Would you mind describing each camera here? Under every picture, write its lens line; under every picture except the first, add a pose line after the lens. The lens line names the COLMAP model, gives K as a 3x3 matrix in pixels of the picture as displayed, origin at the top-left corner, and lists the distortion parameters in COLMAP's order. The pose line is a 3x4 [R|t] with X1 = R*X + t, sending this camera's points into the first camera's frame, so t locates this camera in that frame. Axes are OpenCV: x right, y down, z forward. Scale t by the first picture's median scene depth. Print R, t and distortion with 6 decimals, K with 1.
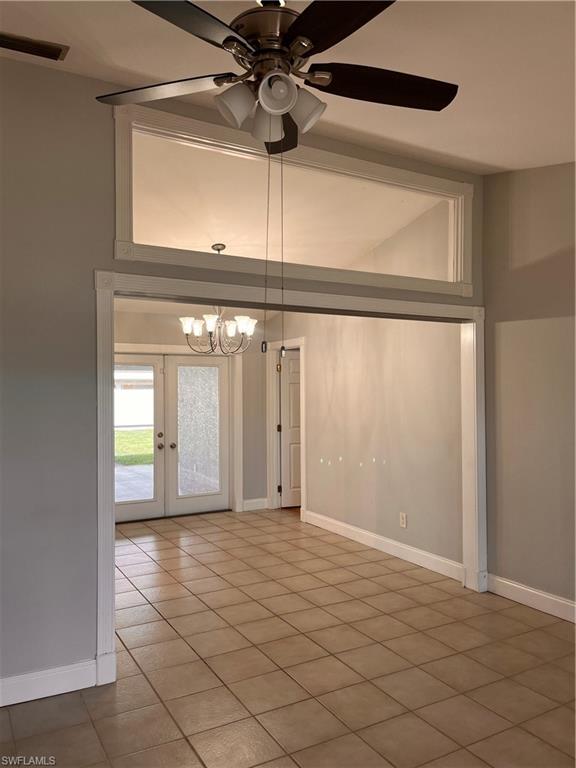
lens RADIAL K [[580.4, 0, 287.2], [0, 580.4, 383.8], [0, 0, 1]] dist [0.034066, -0.024002]
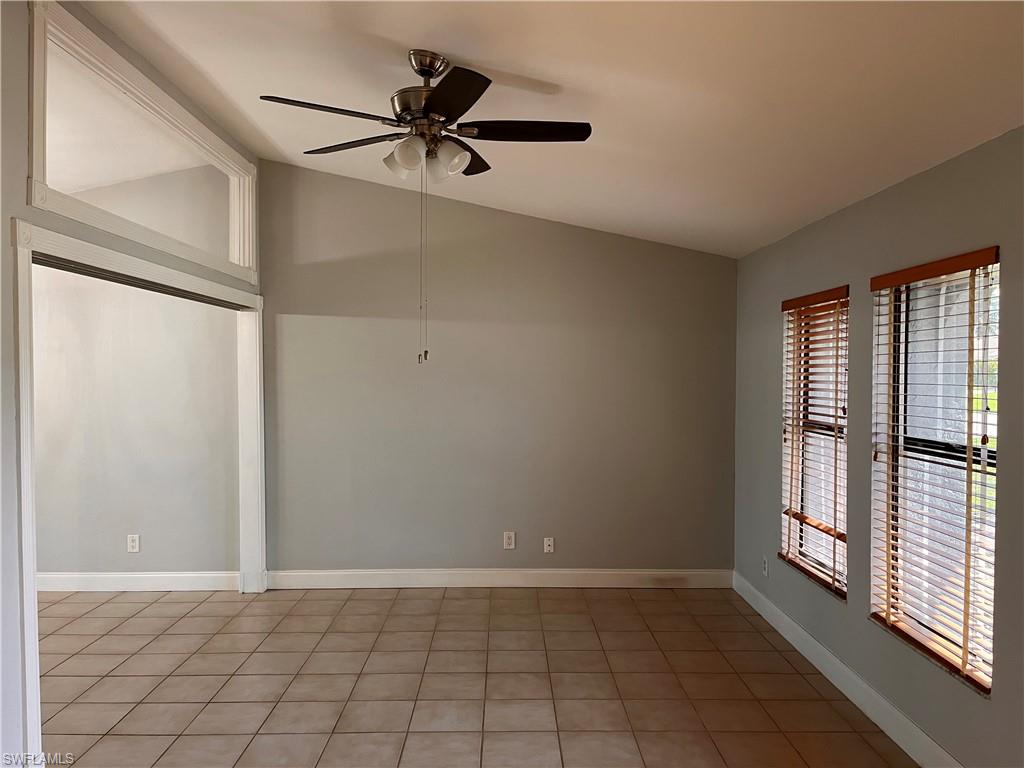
lens RADIAL K [[773.9, 0, 510.6], [0, 773.9, 384.5], [0, 0, 1]] dist [0.034066, -0.024002]
pose [[0.482774, -0.011277, 0.875672, -0.597365], [-0.013151, 0.999711, 0.020125, -0.018320], [-0.875646, -0.021232, 0.482486, 0.026651]]
